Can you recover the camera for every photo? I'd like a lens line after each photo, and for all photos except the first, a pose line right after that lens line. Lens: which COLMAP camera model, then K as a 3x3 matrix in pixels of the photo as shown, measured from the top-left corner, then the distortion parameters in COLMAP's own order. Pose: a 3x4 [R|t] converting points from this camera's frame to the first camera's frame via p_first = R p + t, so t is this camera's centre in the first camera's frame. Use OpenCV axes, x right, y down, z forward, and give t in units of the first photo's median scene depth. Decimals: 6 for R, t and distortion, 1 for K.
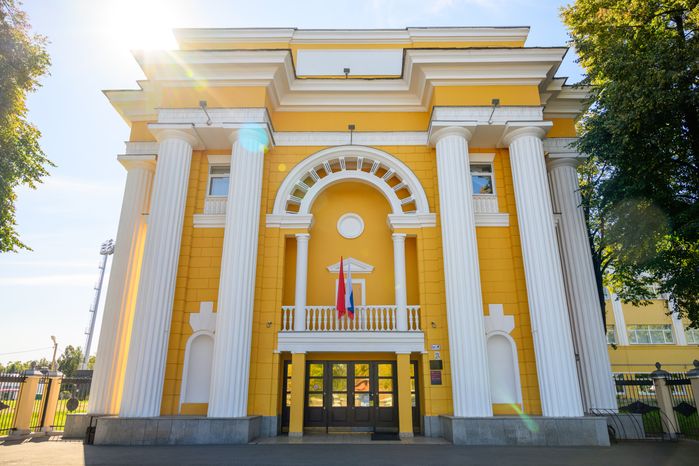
lens RADIAL K [[462.9, 0, 349.5], [0, 462.9, 233.0], [0, 0, 1]] dist [0.000731, -0.000461]
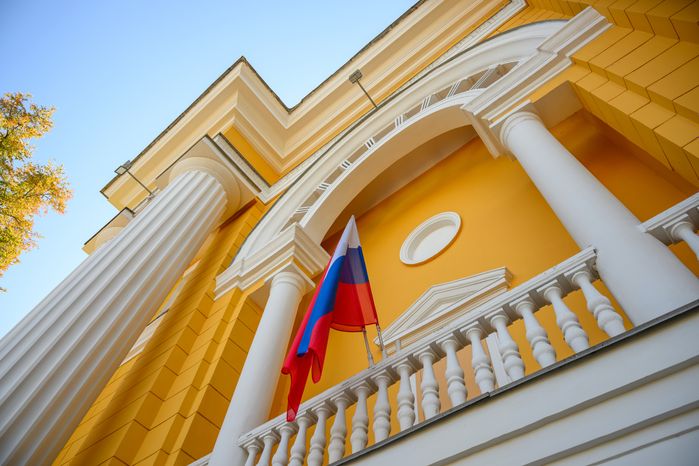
lens RADIAL K [[460.8, 0, 349.5], [0, 460.8, 233.0], [0, 0, 1]] dist [-0.000960, 0.000801]
pose [[0.783208, -0.513179, -0.351044, 0.091467], [0.138812, 0.694668, -0.705810, 0.255628], [0.606066, 0.504067, 0.615305, 0.787398]]
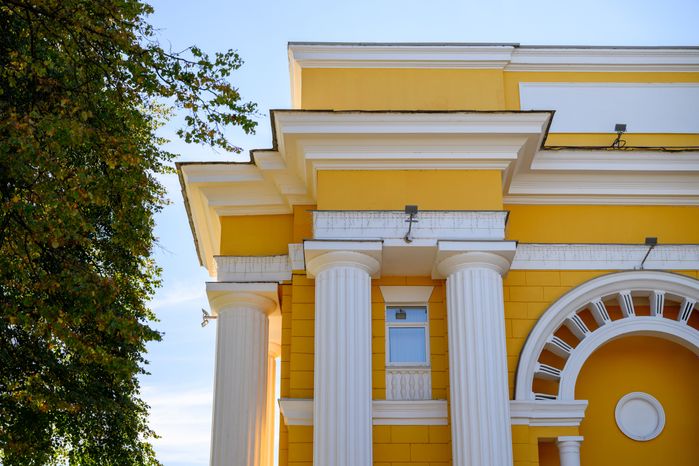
lens RADIAL K [[1146.6, 0, 349.5], [0, 1146.6, 233.0], [0, 0, 1]] dist [-0.018392, -0.084610]
pose [[0.999711, 0.006160, 0.023257, -0.397450], [-0.004274, 0.996765, -0.080263, -0.129713], [-0.023676, 0.080140, 0.996502, -0.368420]]
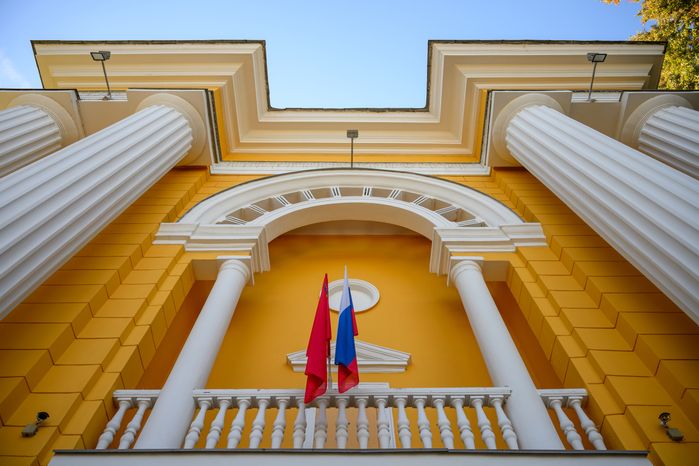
lens RADIAL K [[462.9, 0, 349.5], [0, 462.9, 233.0], [0, 0, 1]] dist [0.000731, -0.000461]
pose [[0.999904, 0.013213, 0.004143, 0.000102], [-0.006434, 0.708274, -0.705908, 0.282283], [-0.012262, 0.705814, 0.708291, 0.687650]]
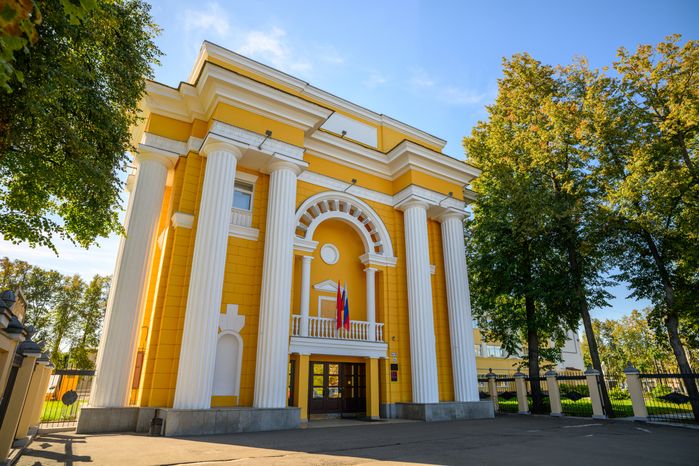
lens RADIAL K [[417.6, 0, 349.5], [0, 417.6, 233.0], [0, 0, 1]] dist [-0.029264, 0.000315]
pose [[0.831294, 0.192627, 0.521388, -0.599533], [-0.181095, 0.980709, -0.073587, 0.002692], [-0.525505, -0.033248, 0.850141, 0.008867]]
